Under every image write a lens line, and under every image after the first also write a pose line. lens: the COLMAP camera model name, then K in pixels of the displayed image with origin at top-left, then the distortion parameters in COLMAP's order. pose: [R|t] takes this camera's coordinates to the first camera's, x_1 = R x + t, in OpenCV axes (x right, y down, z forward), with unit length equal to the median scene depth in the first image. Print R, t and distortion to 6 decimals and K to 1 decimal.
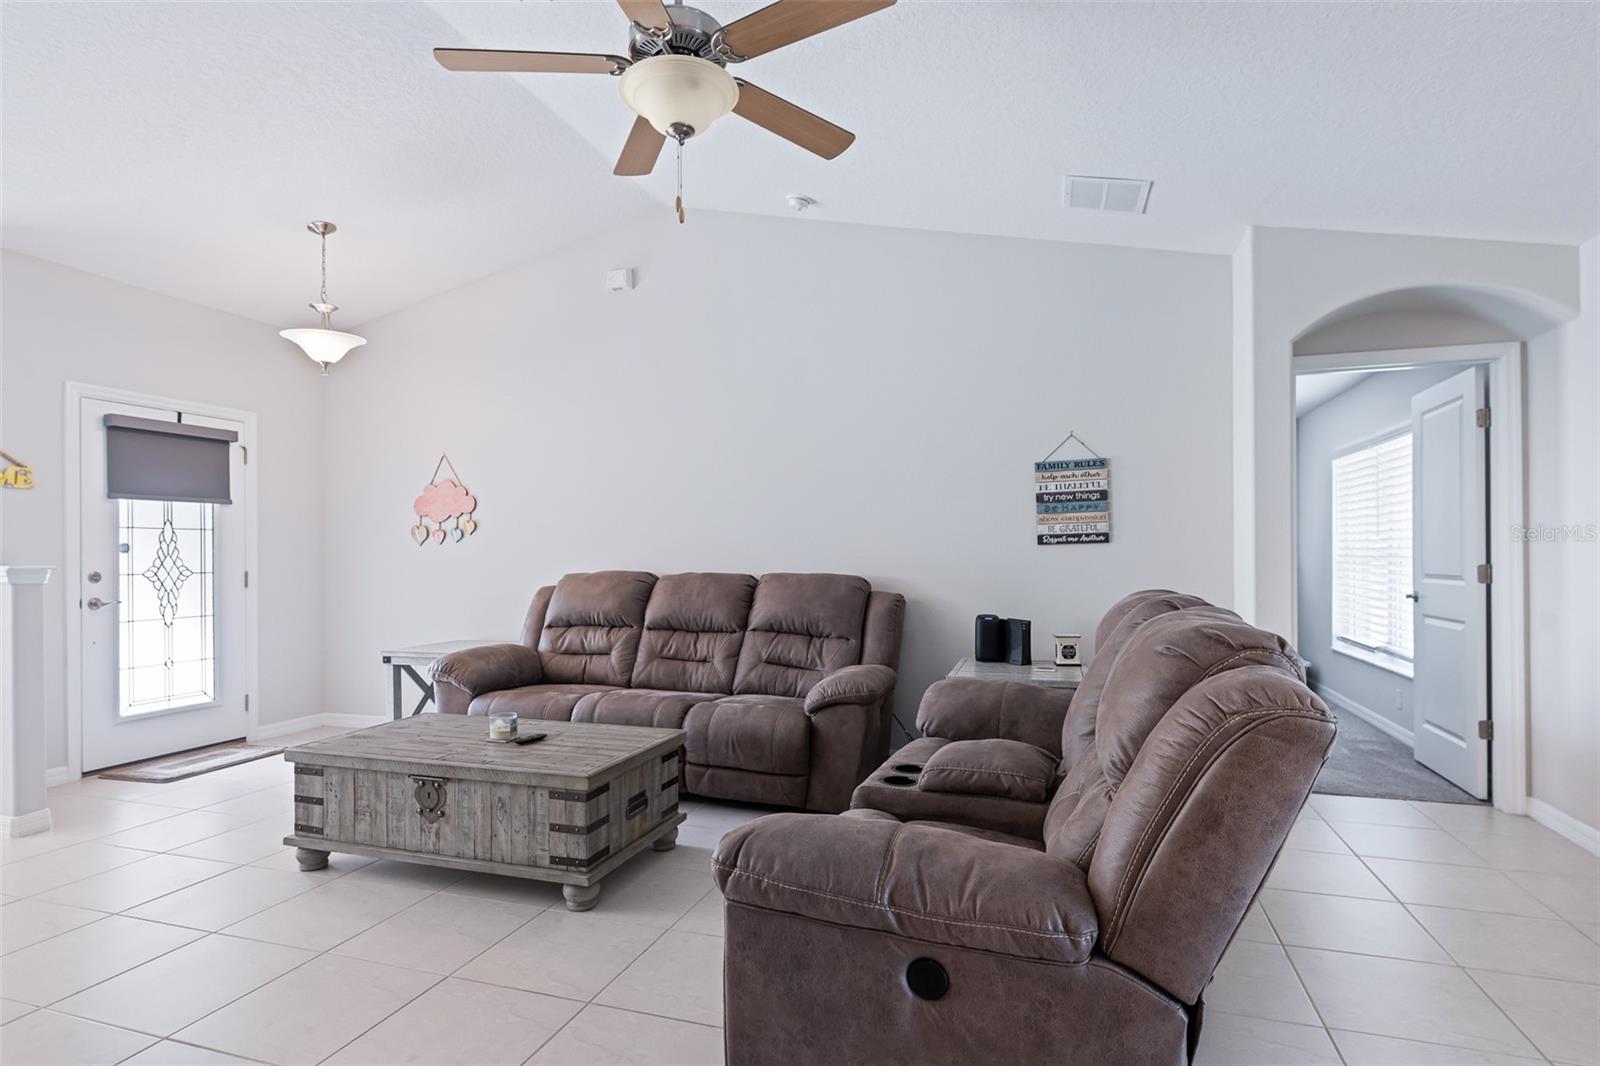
lens RADIAL K [[812.7, 0, 809.1], [0, 812.7, 554.7], [0, 0, 1]] dist [-0.001576, 0.000184]
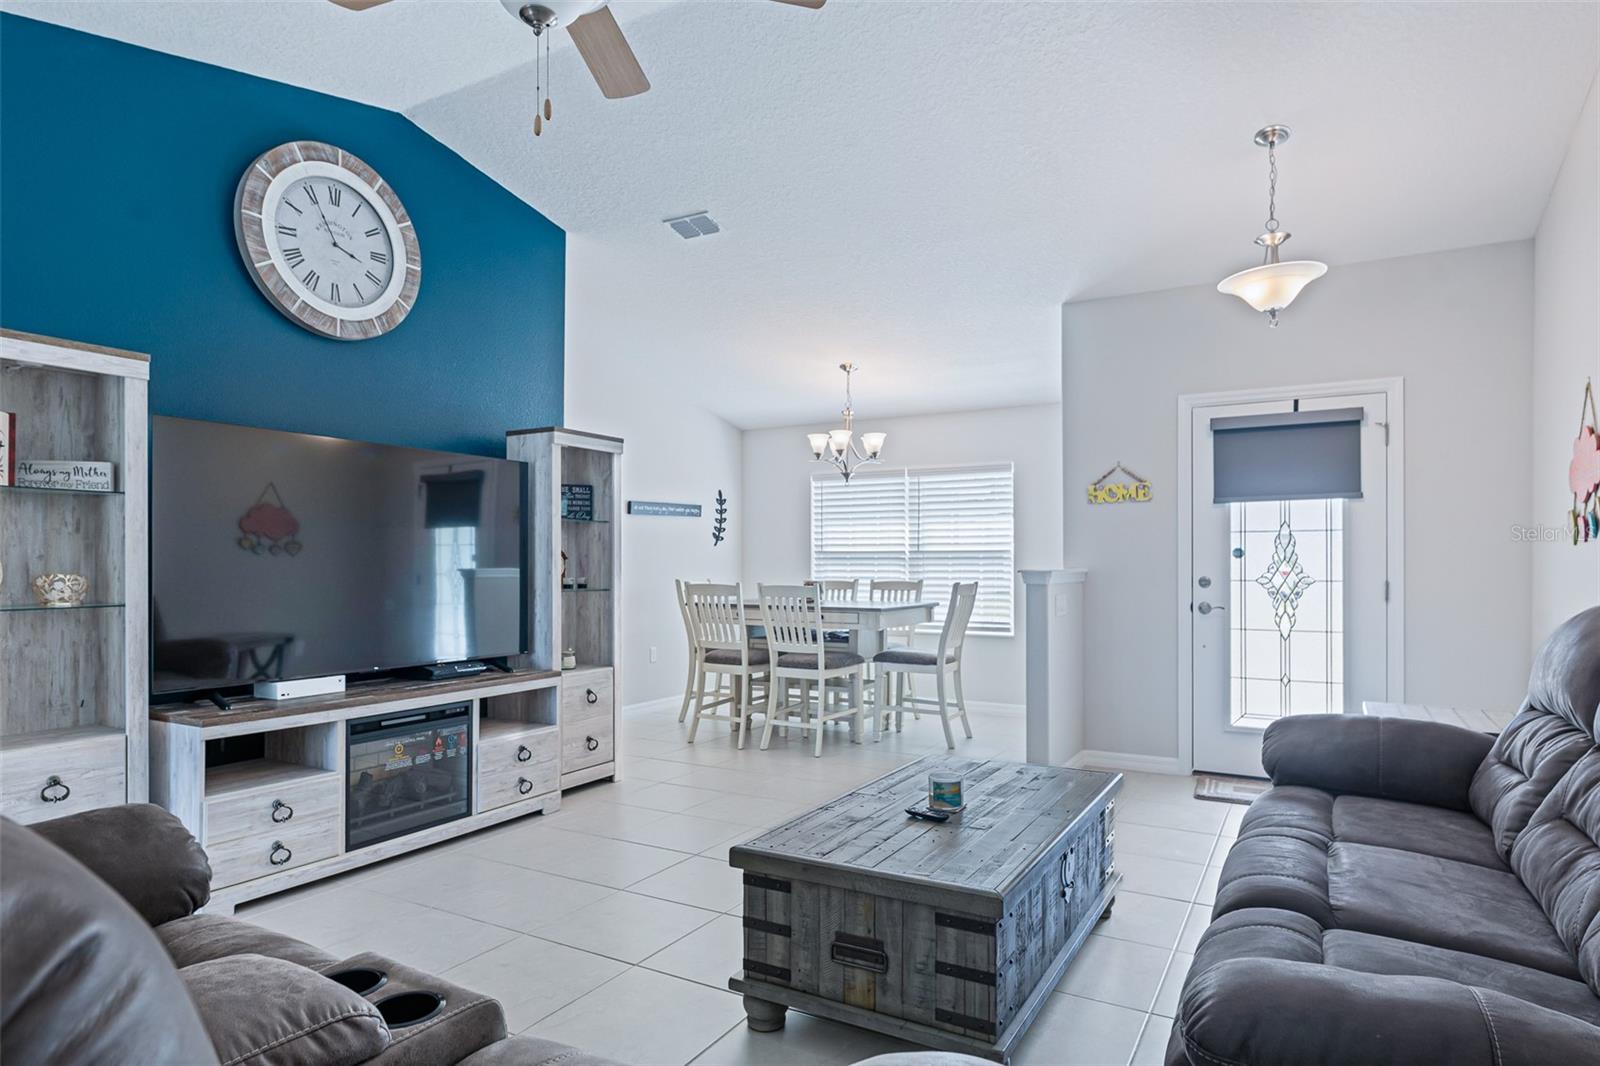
lens RADIAL K [[914.5, 0, 816.3], [0, 914.5, 556.9], [0, 0, 1]] dist [0.001063, -0.002162]
pose [[-0.199070, -0.001156, -0.979985, 0.349021], [-0.000017, 0.999999, -0.001176, -0.002318], [0.979985, -0.000217, -0.199070, 0.771954]]
